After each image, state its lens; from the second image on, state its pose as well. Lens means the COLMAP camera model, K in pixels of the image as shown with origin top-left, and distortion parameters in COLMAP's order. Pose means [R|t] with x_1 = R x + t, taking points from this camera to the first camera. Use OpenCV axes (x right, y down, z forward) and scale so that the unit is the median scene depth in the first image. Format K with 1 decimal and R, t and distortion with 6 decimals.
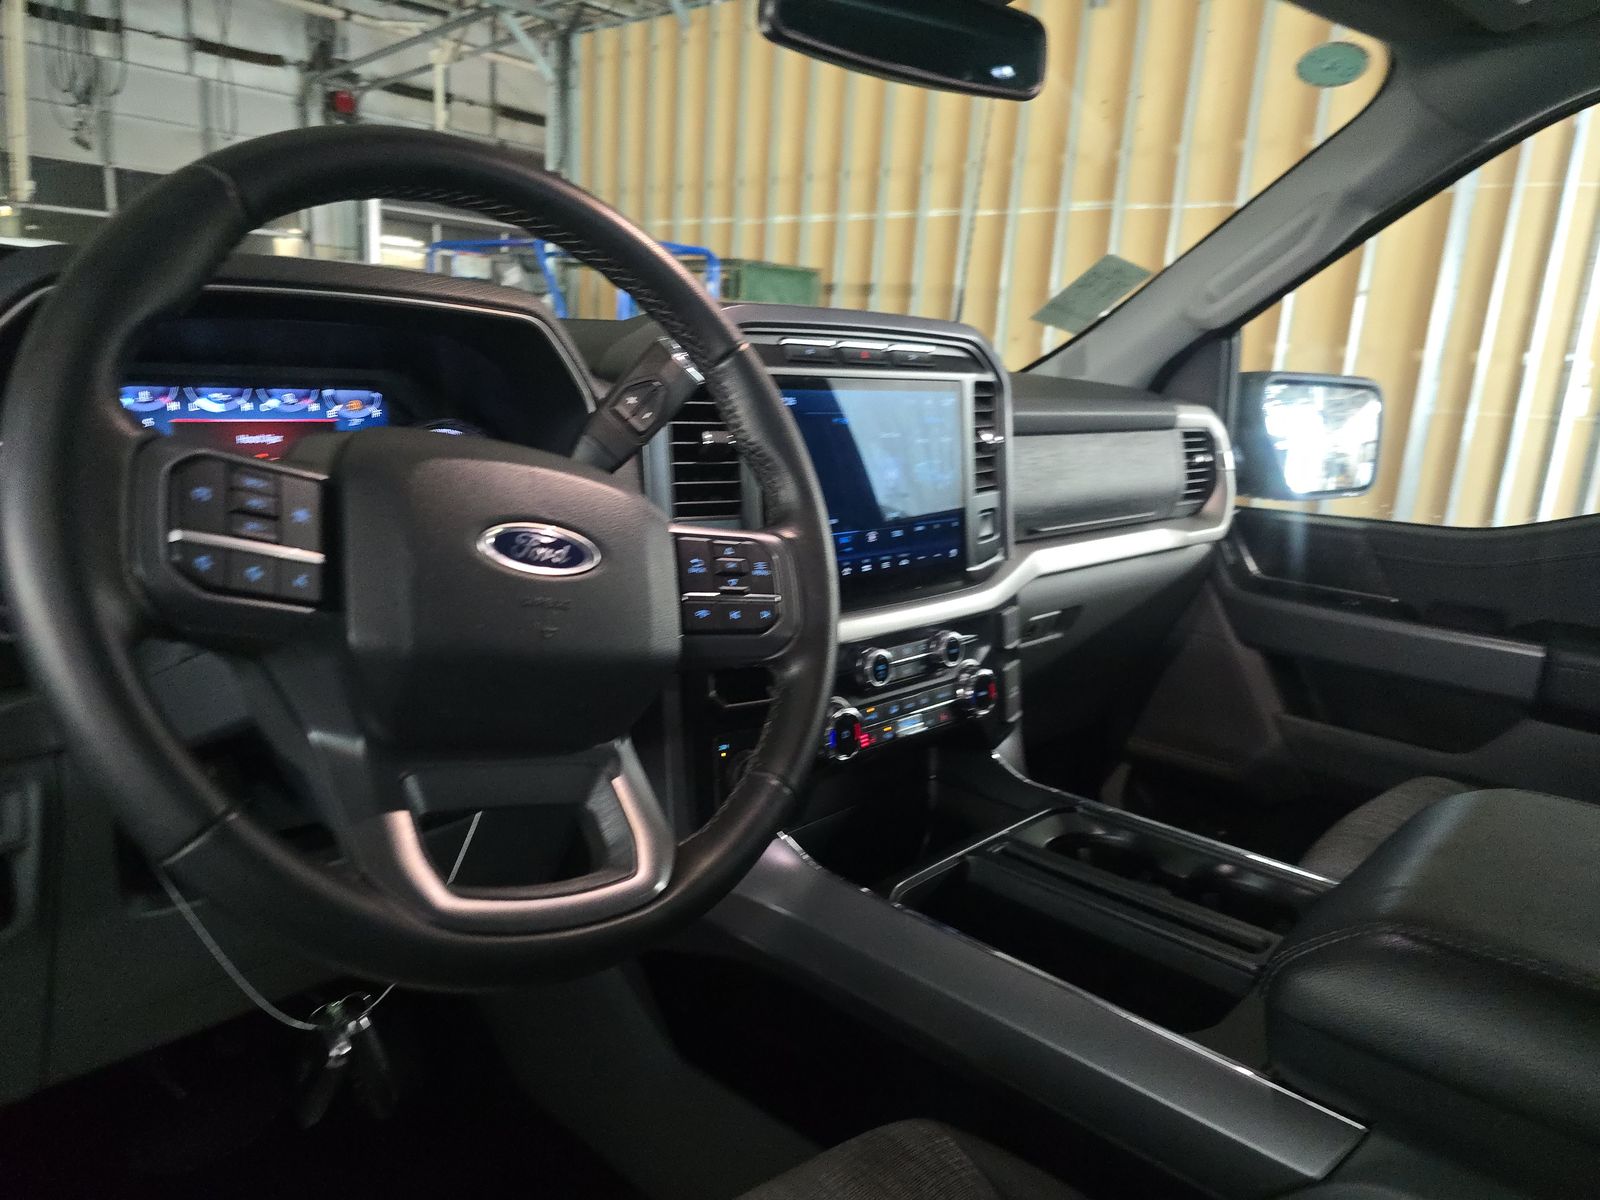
lens RADIAL K [[1077.0, 0, 788.3], [0, 1077.0, 599.8], [0, 0, 1]] dist [0.049374, -0.061673]
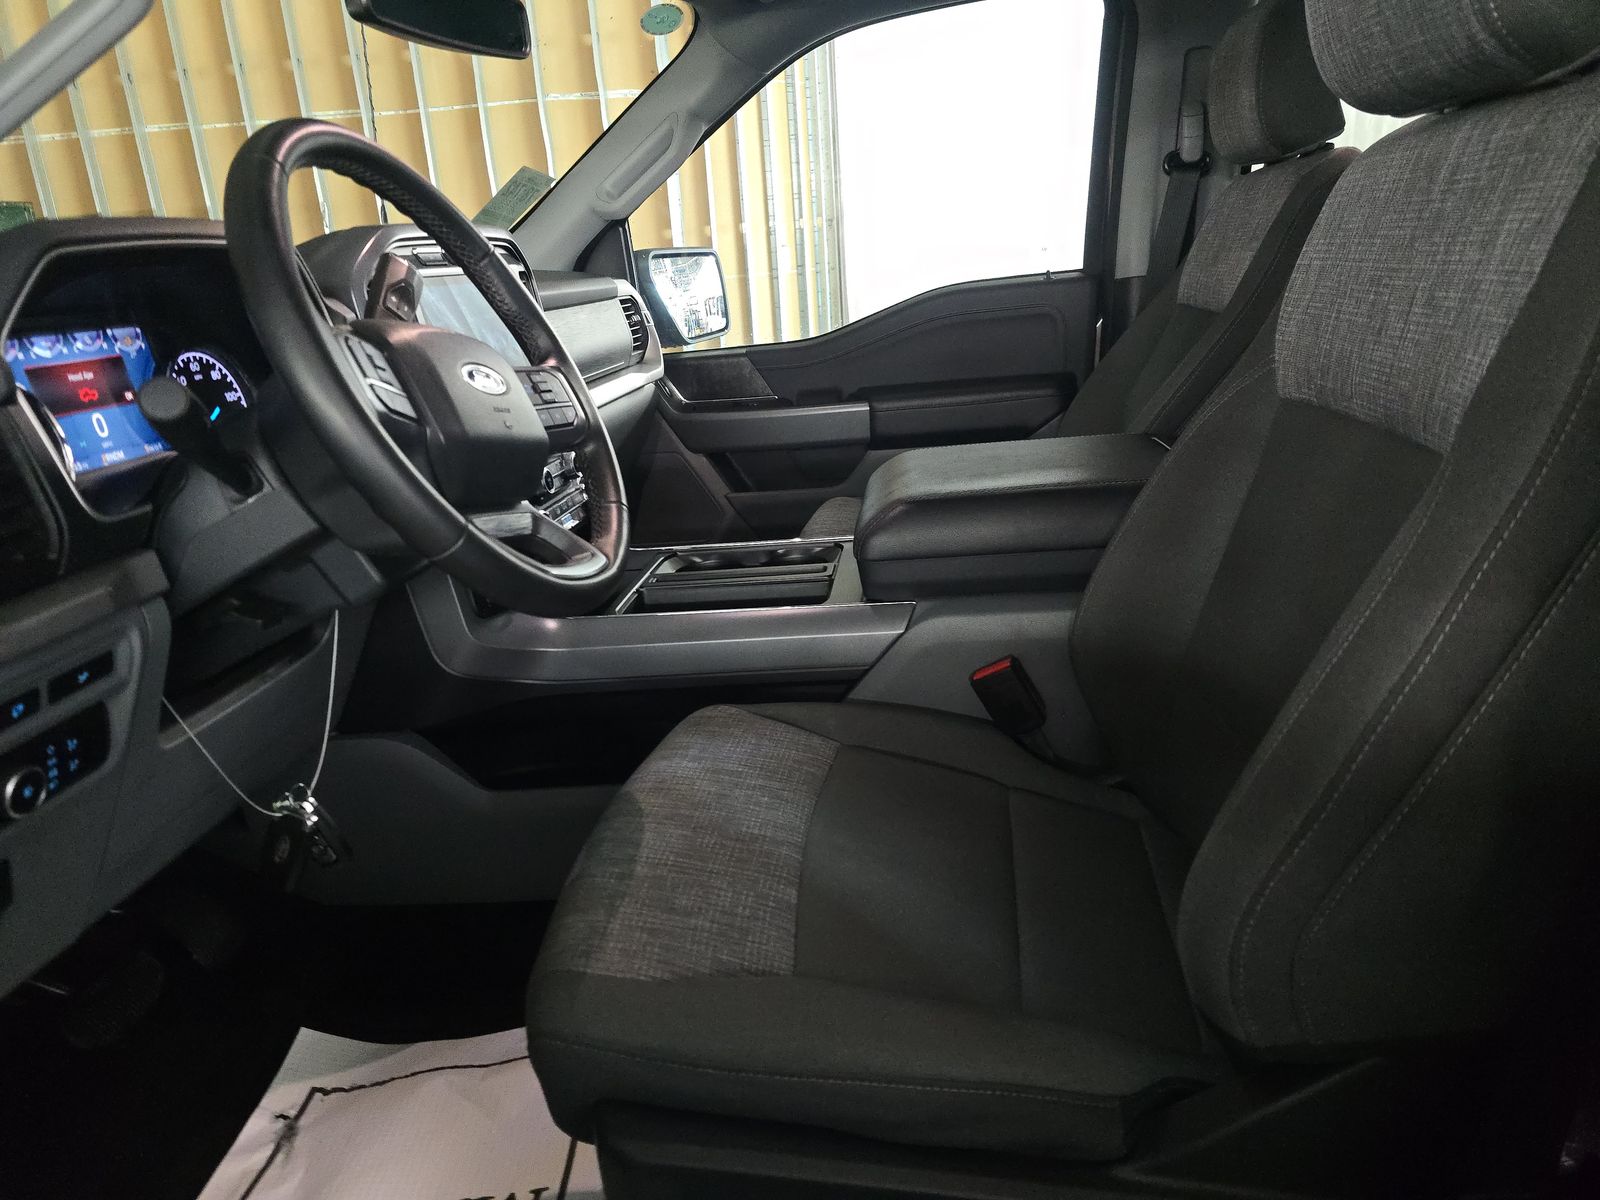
lens RADIAL K [[1077.0, 0, 788.3], [0, 1077.0, 599.8], [0, 0, 1]] dist [0.049374, -0.061673]
pose [[0.794022, -0.282381, 0.538321, -0.484706], [0.238076, 0.959273, 0.152033, 0.076068], [-0.559328, 0.007444, 0.828913, -0.354530]]
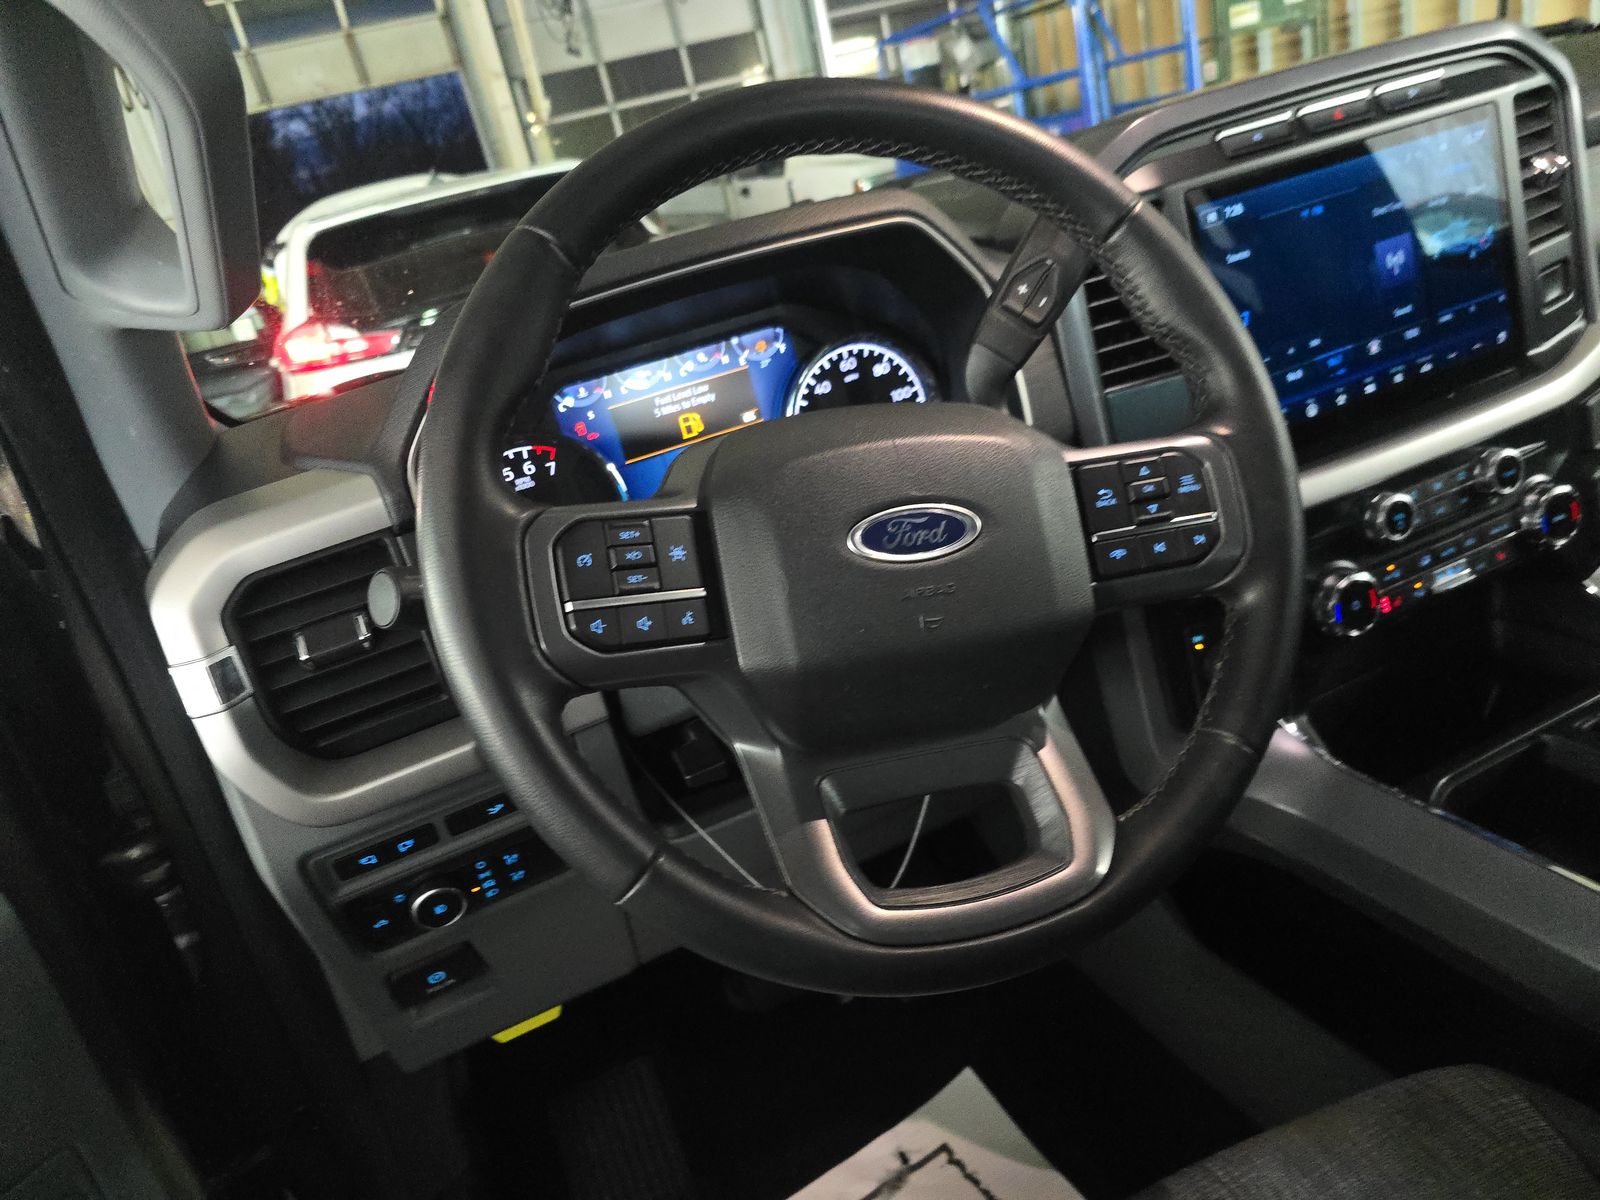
lens RADIAL K [[1077.0, 0, 788.3], [0, 1077.0, 599.8], [0, 0, 1]] dist [0.049374, -0.061673]
pose [[0.879483, -0.094733, -0.466407, 0.058774], [0.185892, 0.970521, 0.153403, -0.088513], [0.438126, -0.221617, 0.871167, 0.077393]]
